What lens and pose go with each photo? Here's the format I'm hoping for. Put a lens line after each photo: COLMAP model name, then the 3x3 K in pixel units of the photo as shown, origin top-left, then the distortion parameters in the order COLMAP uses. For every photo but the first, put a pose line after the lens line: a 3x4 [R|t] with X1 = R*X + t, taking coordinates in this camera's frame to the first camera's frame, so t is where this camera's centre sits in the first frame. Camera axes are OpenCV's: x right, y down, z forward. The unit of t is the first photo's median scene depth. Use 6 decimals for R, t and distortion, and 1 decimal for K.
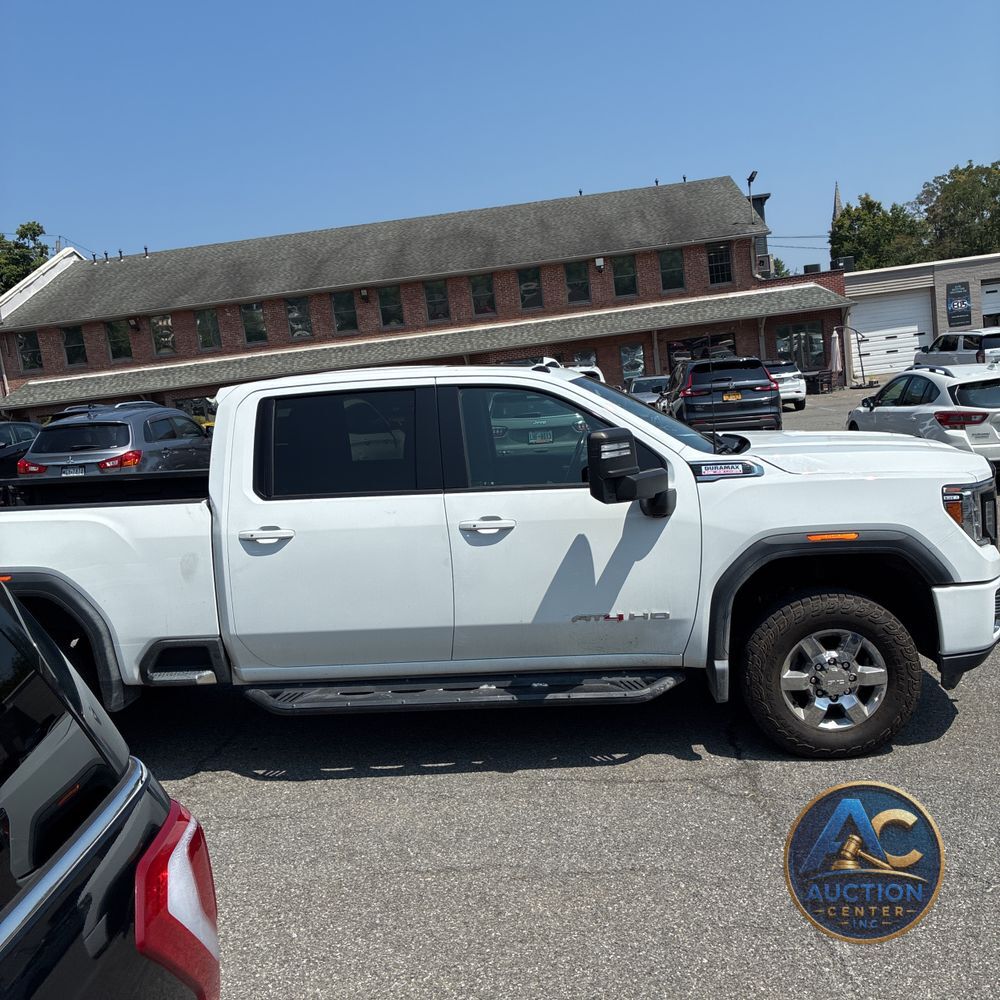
lens RADIAL K [[1020.9, 0, 514.6], [0, 1020.9, 484.1], [0, 0, 1]] dist [0.025063, 0.000000]
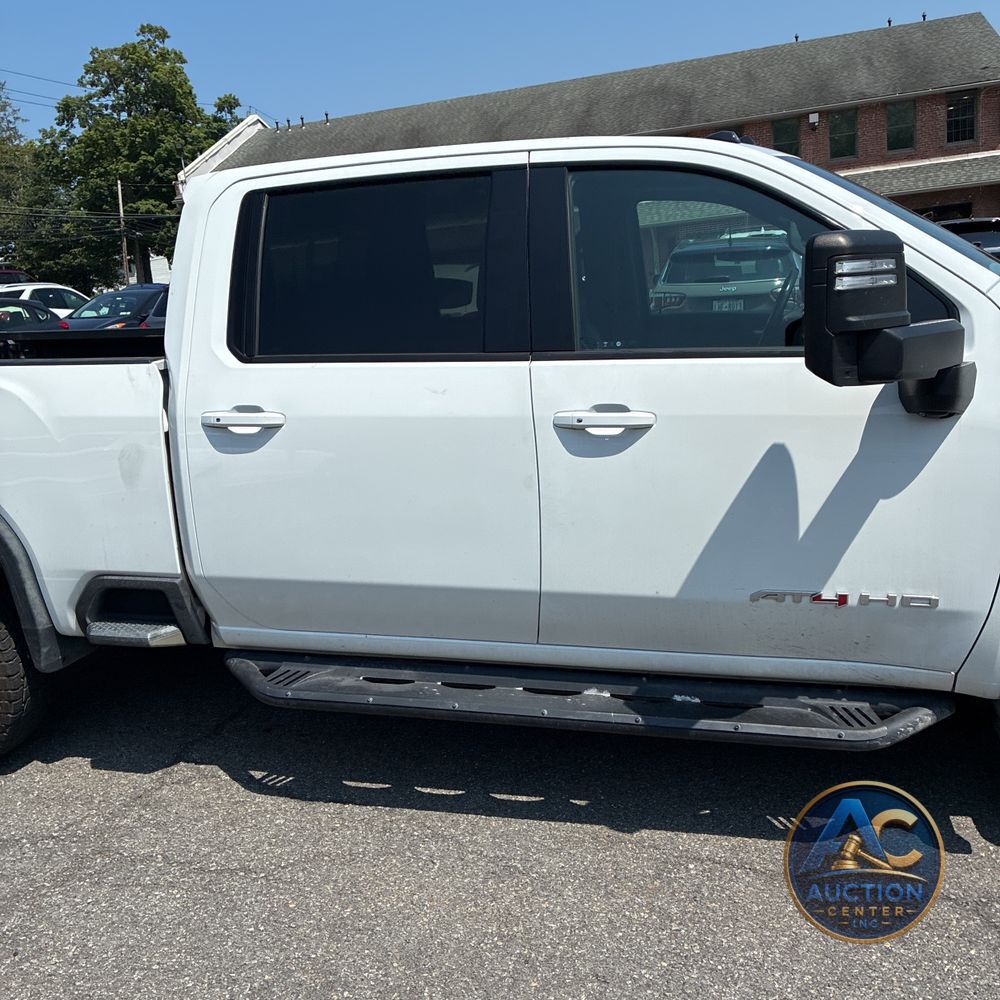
lens RADIAL K [[1020.9, 0, 508.6], [0, 1020.9, 512.1], [0, 0, 1]] dist [0.025063, 0.000000]
pose [[0.982351, 0.057641, -0.177942, 0.022520], [-0.032956, 0.989788, 0.138686, 0.014053], [0.184119, -0.130374, 0.974219, 0.421764]]
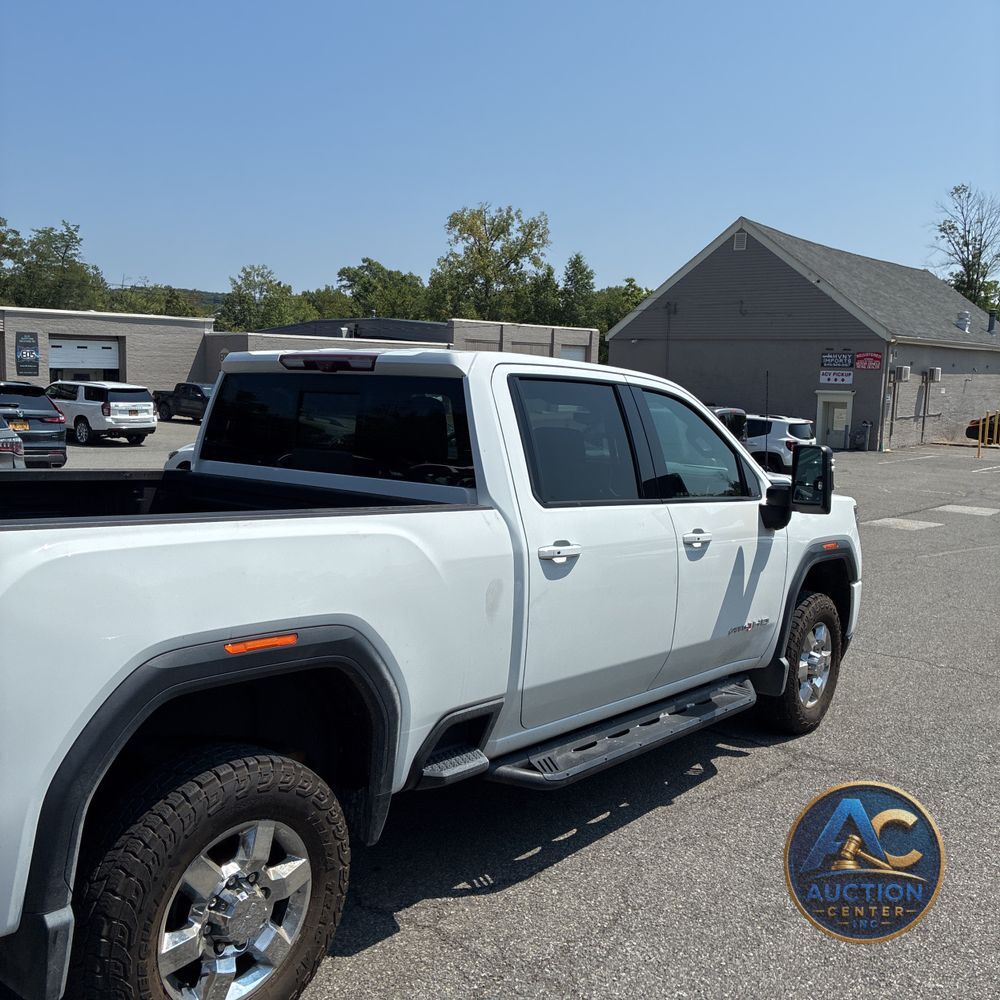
lens RADIAL K [[1020.9, 0, 468.6], [0, 1020.9, 497.3], [0, 0, 1]] dist [0.025063, 0.000000]
pose [[0.568307, 0.031348, 0.822219, -0.890486], [0.004222, 0.999150, -0.041012, 0.038730], [-0.822806, 0.026779, 0.567691, 0.609334]]
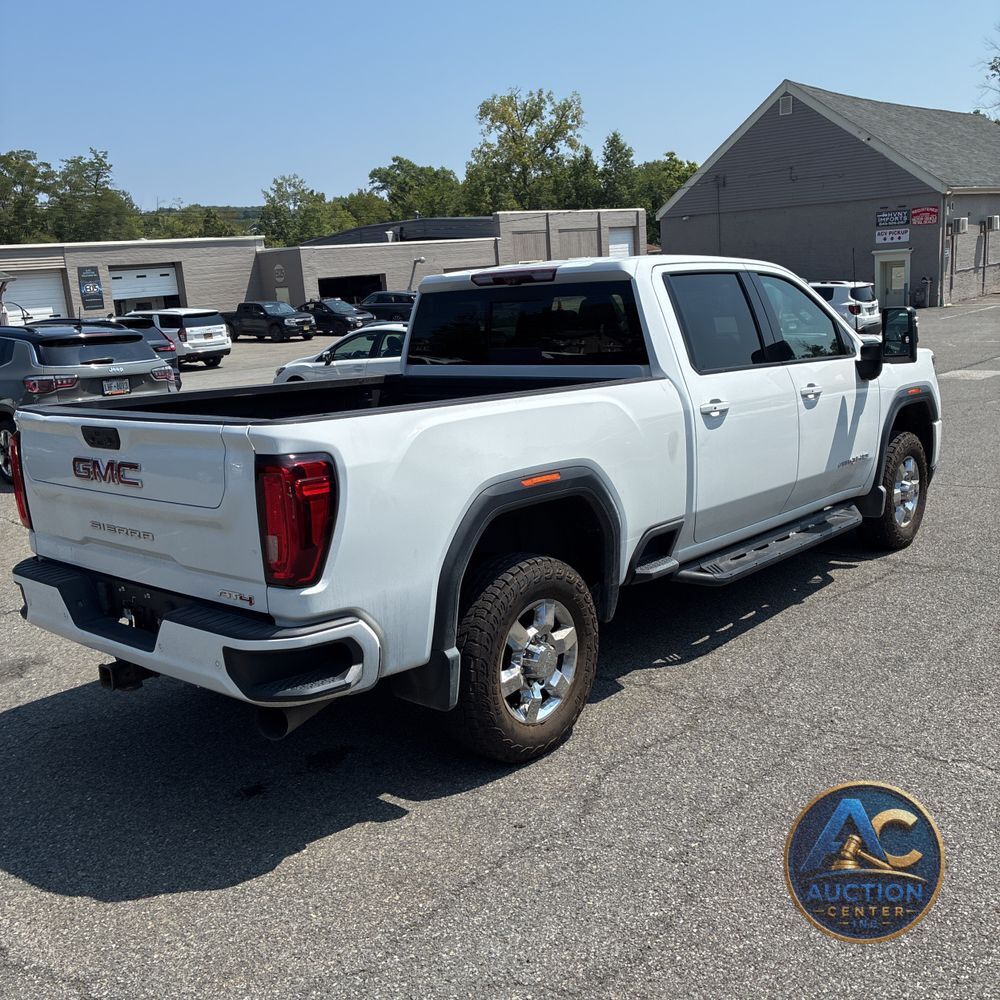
lens RADIAL K [[1020.9, 0, 486.5], [0, 1020.9, 478.3], [0, 0, 1]] dist [0.025063, 0.000000]
pose [[0.596548, -0.086777, 0.797872, -1.155009], [0.091121, 0.995033, 0.040091, 0.056814], [-0.797388, 0.048787, 0.601492, 0.567534]]
